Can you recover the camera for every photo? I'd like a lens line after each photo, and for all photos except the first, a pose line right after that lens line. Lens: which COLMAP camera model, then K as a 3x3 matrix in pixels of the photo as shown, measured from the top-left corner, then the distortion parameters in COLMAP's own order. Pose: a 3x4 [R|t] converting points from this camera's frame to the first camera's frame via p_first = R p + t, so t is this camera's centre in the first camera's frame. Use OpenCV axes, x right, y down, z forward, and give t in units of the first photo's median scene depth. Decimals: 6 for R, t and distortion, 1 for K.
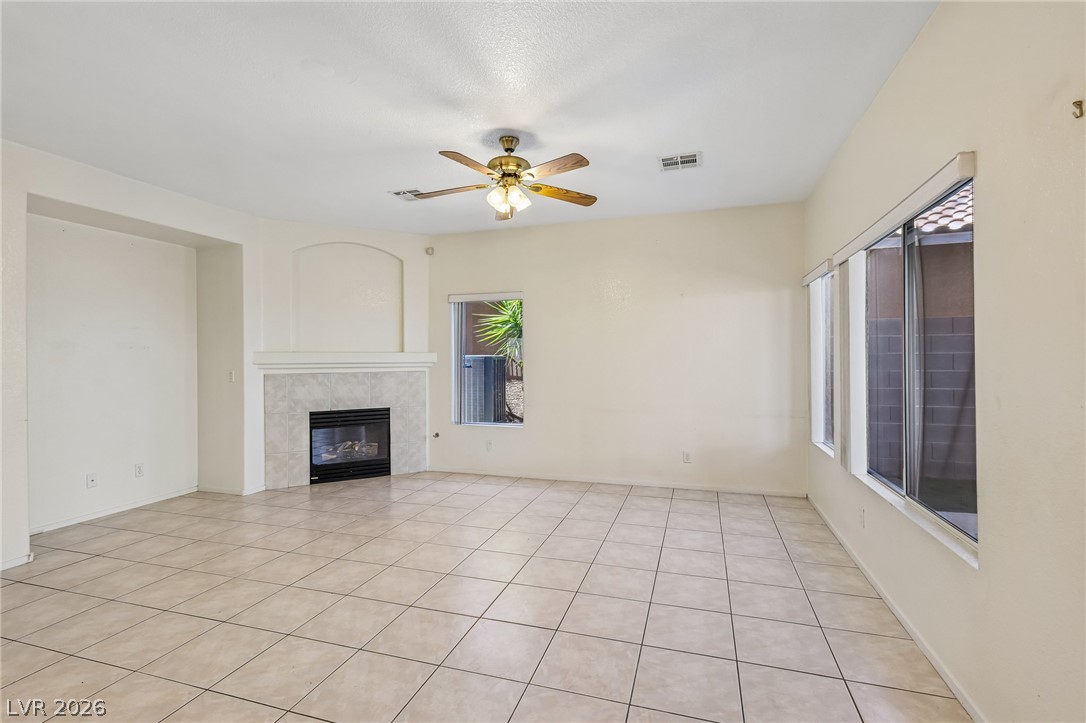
lens RADIAL K [[505.1, 0, 537.6], [0, 505.1, 359.5], [0, 0, 1]] dist [0.002543, 0.000143]
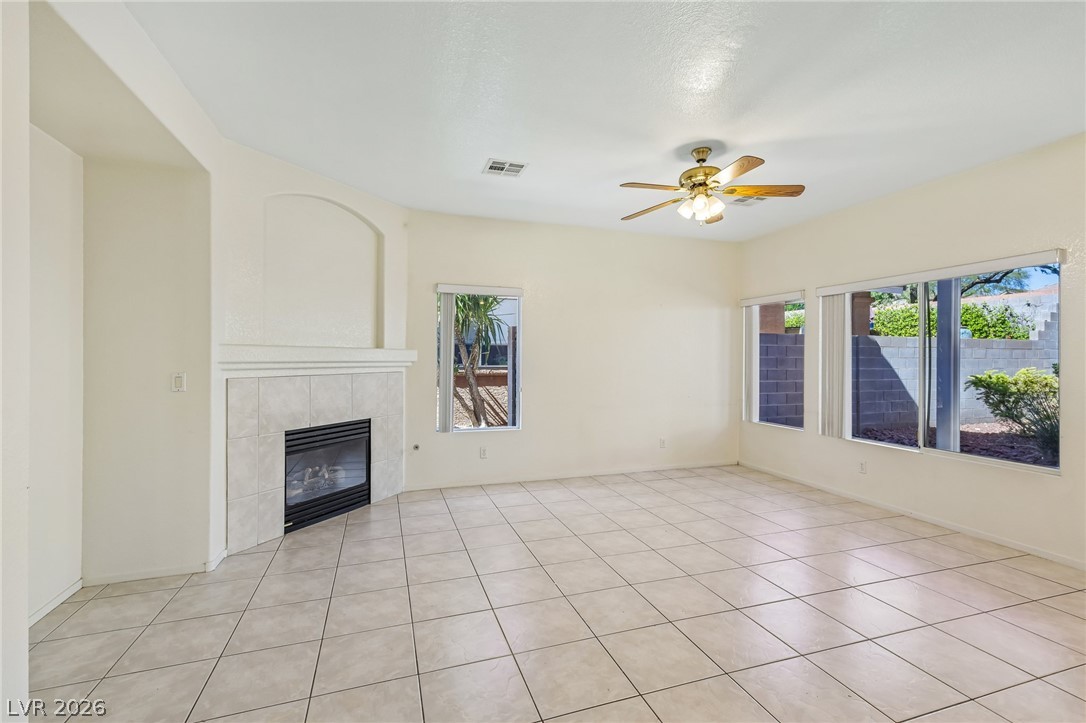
lens RADIAL K [[488.6, 0, 560.9], [0, 488.6, 359.8], [0, 0, 1]] dist [0.016308, -0.000045]
pose [[0.794159, 0.007927, 0.607658, -0.562605], [-0.008756, 0.999960, -0.001602, 0.002437], [-0.607647, -0.004048, 0.794197, 0.226419]]
